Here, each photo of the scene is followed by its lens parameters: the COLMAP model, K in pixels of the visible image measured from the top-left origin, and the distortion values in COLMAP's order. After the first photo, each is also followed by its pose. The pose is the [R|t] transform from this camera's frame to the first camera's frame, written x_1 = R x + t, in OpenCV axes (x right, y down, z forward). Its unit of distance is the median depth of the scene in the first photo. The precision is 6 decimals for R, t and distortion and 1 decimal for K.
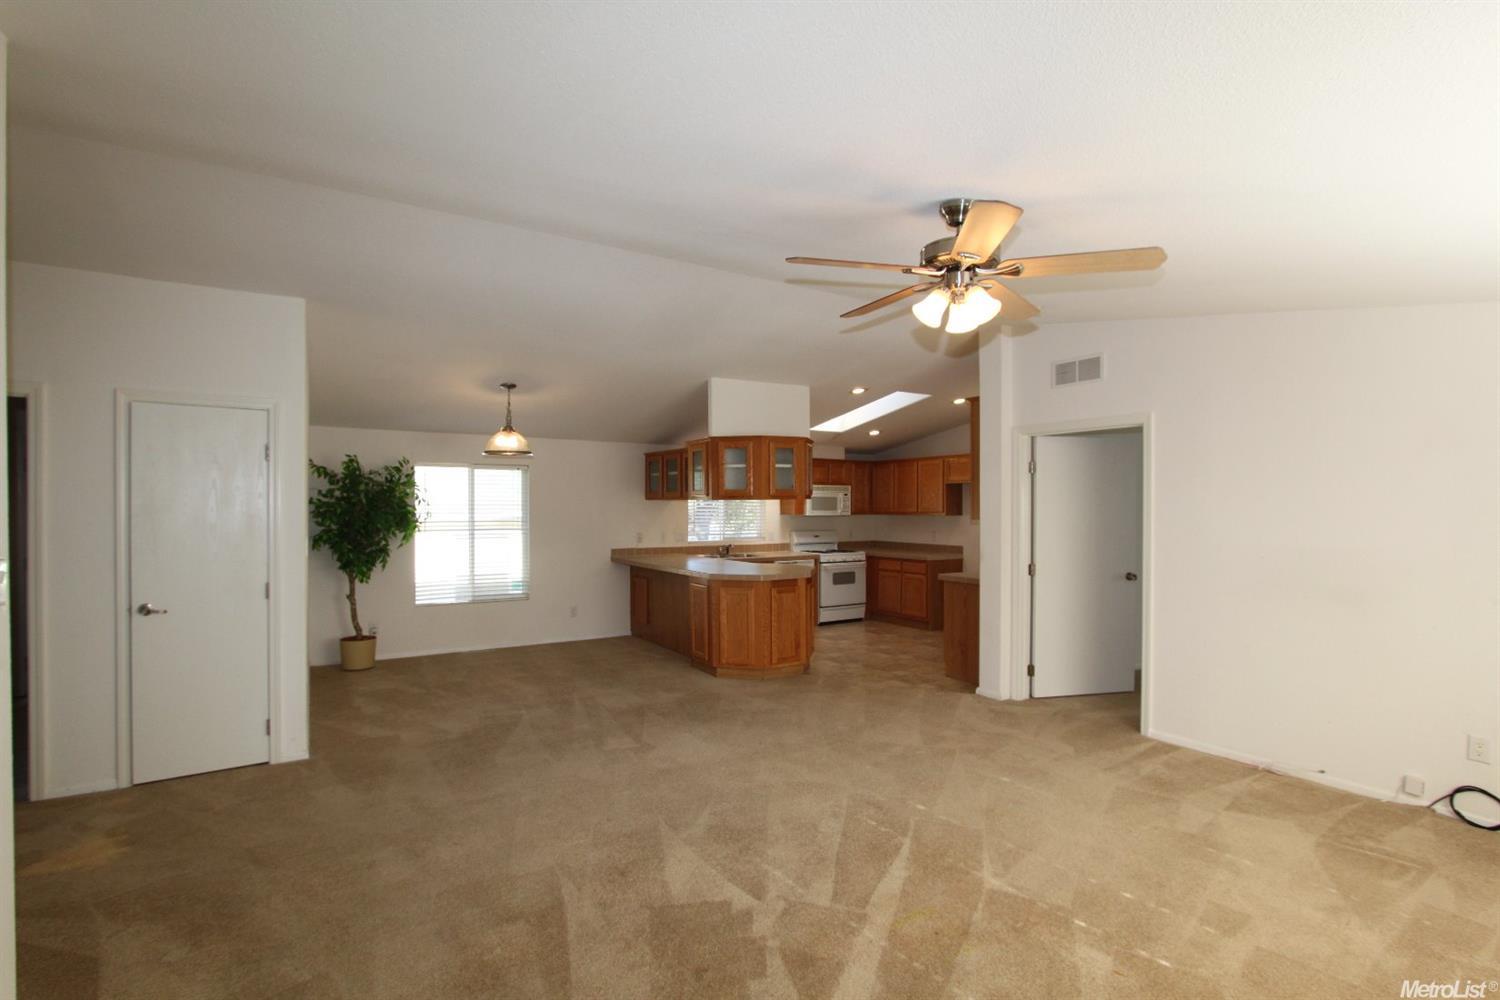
lens RADIAL K [[694.5, 0, 746.3], [0, 694.5, 506.9], [0, 0, 1]] dist [-0.018709, 0.001820]
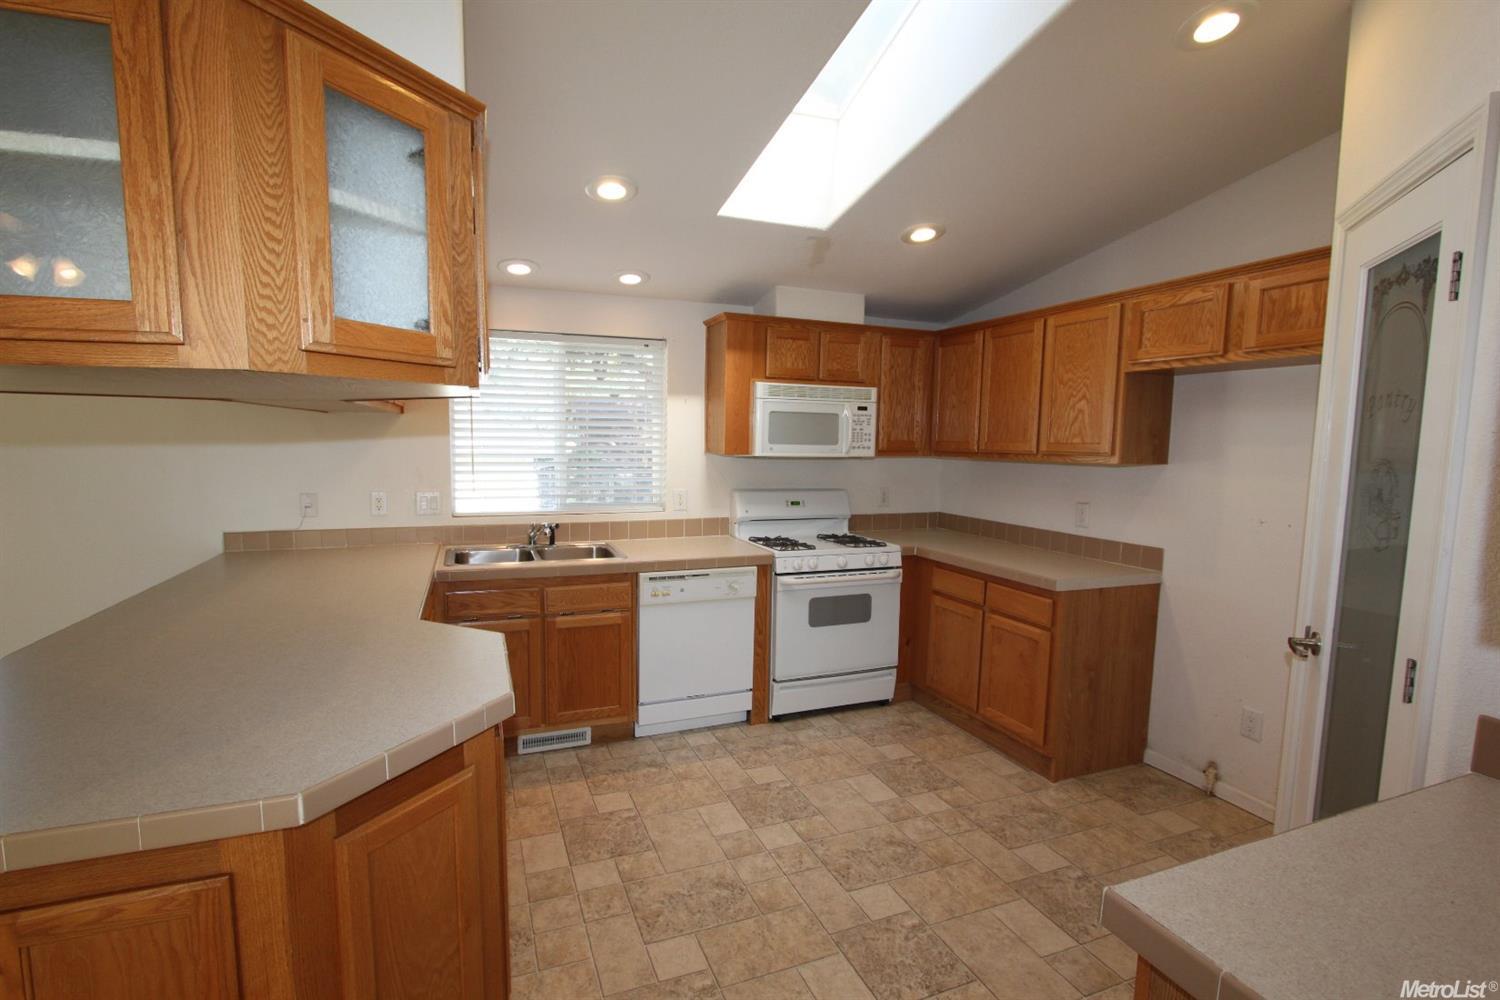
lens RADIAL K [[694.5, 0, 738.2], [0, 694.5, 508.8], [0, 0, 1]] dist [-0.018709, 0.001820]
pose [[0.980552, 0.032616, -0.193532, 0.159450], [-0.013557, 0.994995, 0.099002, 0.002701], [0.195792, -0.094453, 0.976086, 0.592251]]
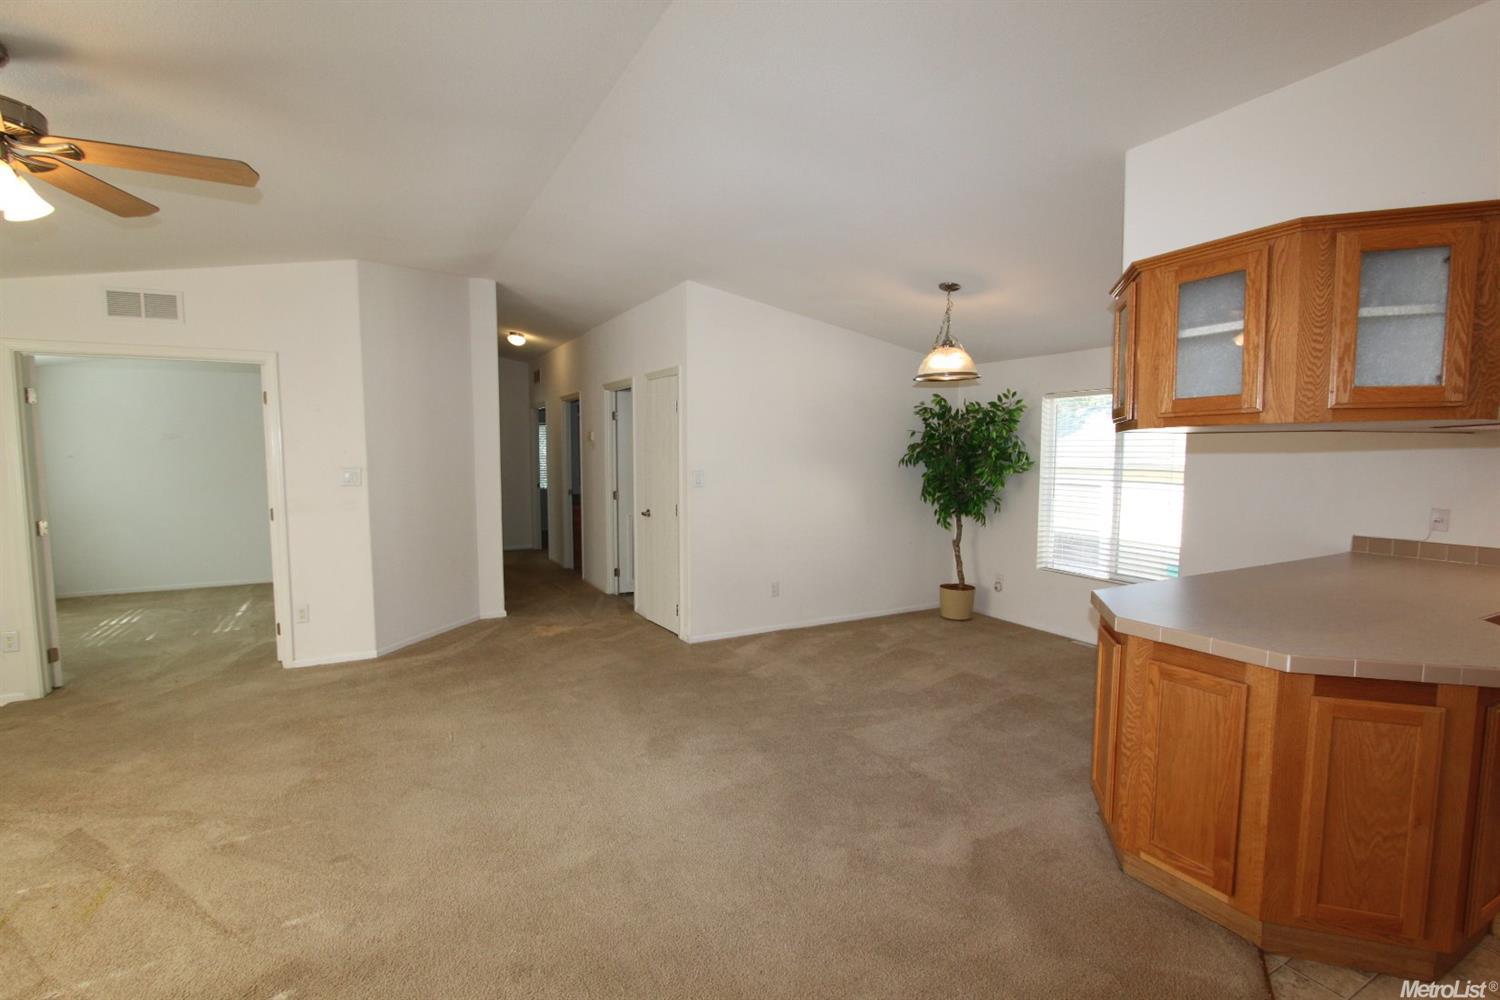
lens RADIAL K [[694.5, 0, 733.0], [0, 694.5, 510.7], [0, 0, 1]] dist [-0.018709, 0.001820]
pose [[-0.078248, 0.087337, -0.993101, 0.285258], [-0.000856, 0.996149, 0.087673, 0.000992], [0.996934, 0.007710, -0.077871, 0.532200]]
